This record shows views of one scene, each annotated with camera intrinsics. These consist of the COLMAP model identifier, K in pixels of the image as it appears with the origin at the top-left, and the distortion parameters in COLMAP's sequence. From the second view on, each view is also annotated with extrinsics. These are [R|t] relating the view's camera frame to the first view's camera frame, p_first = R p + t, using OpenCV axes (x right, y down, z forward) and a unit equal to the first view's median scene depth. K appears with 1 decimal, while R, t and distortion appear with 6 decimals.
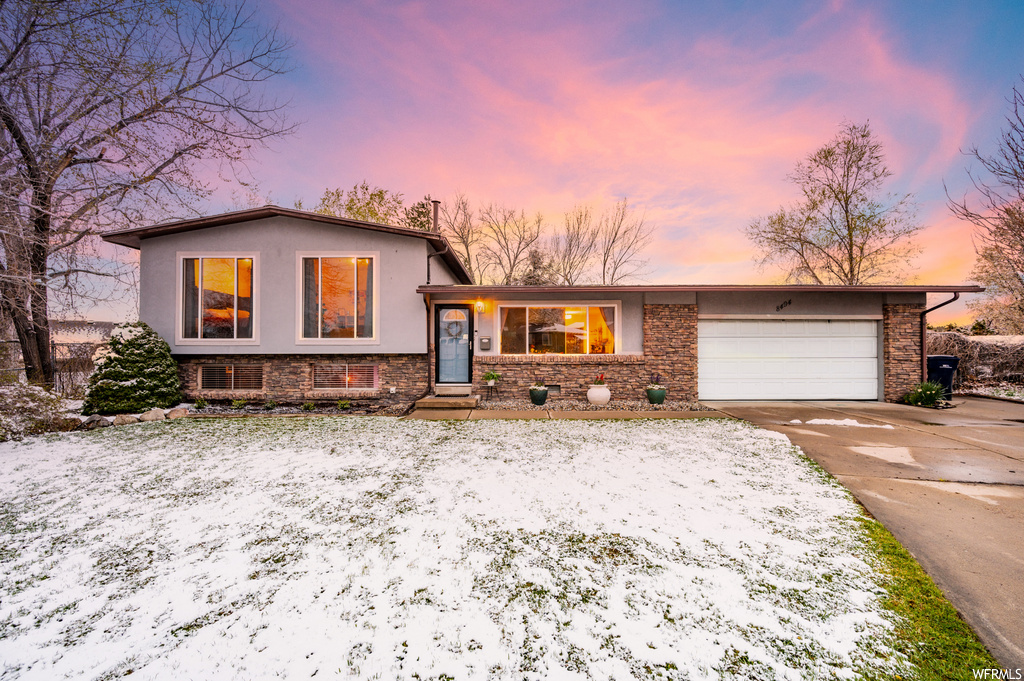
lens RADIAL K [[413.0, 0, 512.0], [0, 413.0, 340.5], [0, 0, 1]] dist [0.001274, 0.000116]
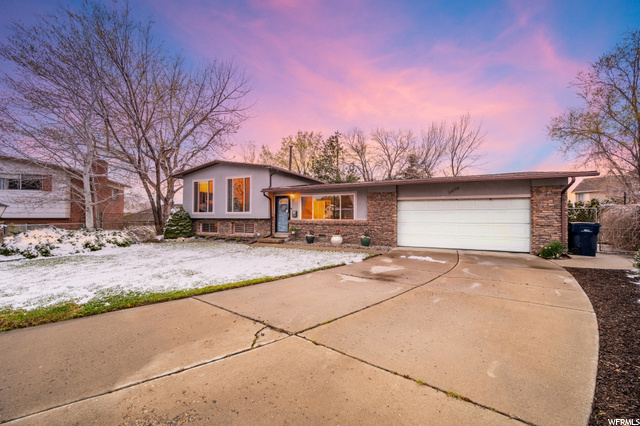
lens RADIAL K [[258.1, 0, 320.0], [0, 258.1, 213.0], [0, 0, 1]] dist [0.001274, 0.000116]
pose [[0.901697, -0.002281, -0.432362, 0.629903], [0.004578, 0.999980, 0.004272, -0.003079], [0.432344, -0.005832, 0.901690, -0.138644]]
